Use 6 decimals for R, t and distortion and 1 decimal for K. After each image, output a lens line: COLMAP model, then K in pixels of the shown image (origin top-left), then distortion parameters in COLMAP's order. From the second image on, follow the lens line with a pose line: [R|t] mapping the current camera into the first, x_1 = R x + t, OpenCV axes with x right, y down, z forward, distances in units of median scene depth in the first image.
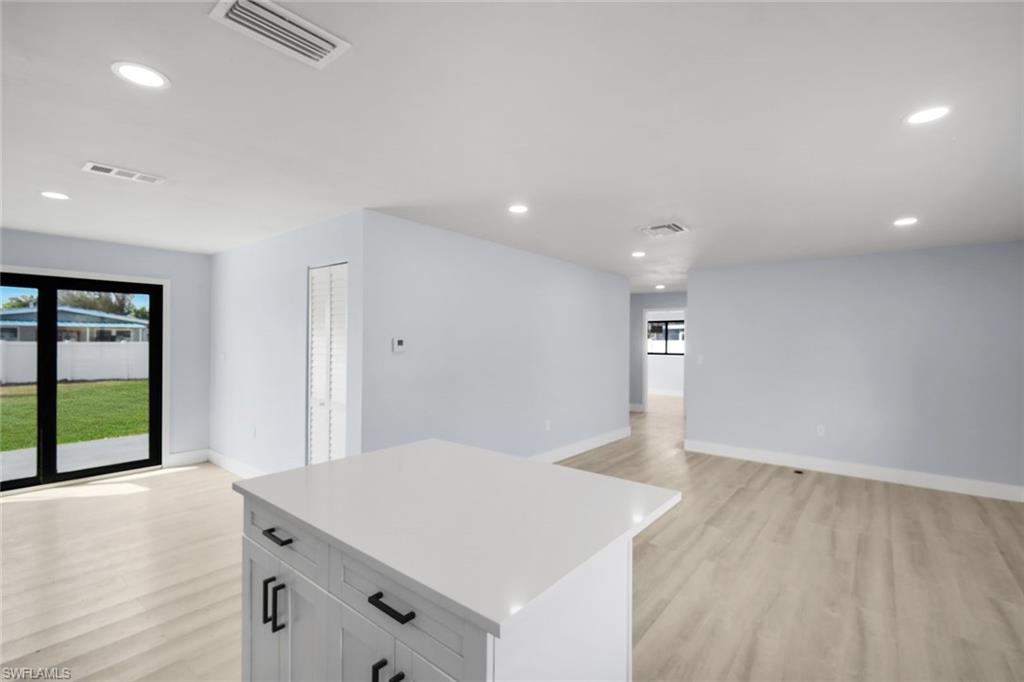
lens RADIAL K [[456.5, 0, 512.0], [0, 456.5, 341.0], [0, 0, 1]] dist [-0.000995, -0.000086]
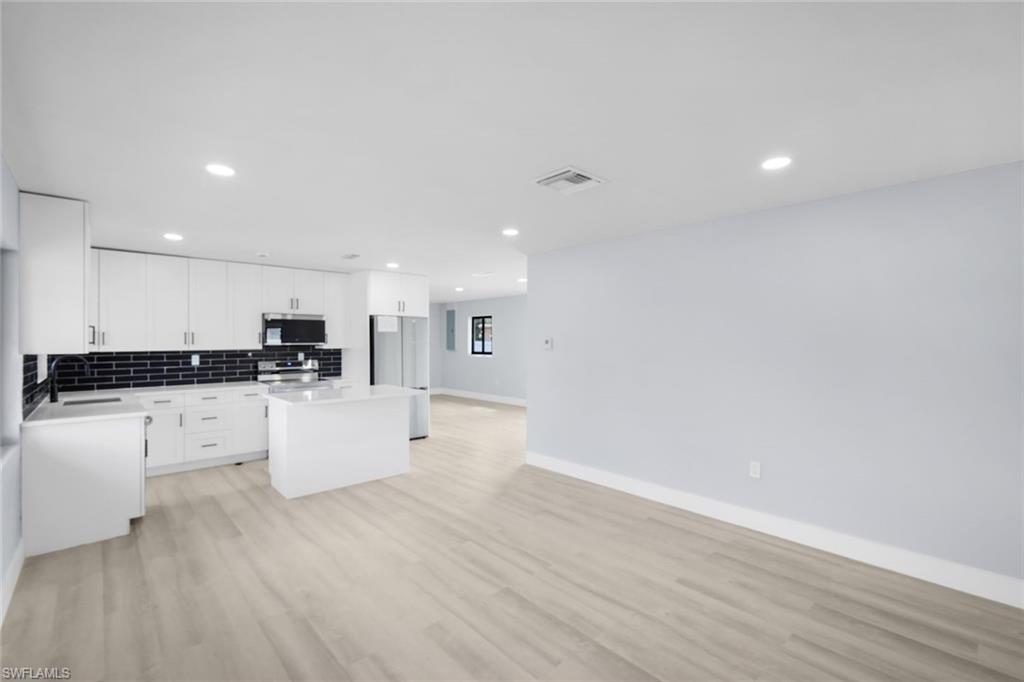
lens RADIAL K [[456.5, 0, 512.0], [0, 456.5, 341.0], [0, 0, 1]] dist [-0.000995, -0.000086]
pose [[-0.149209, -0.006869, -0.988782, 1.224991], [-0.003747, 0.999973, -0.006382, 0.009714], [0.988799, 0.002753, -0.149230, 1.190809]]
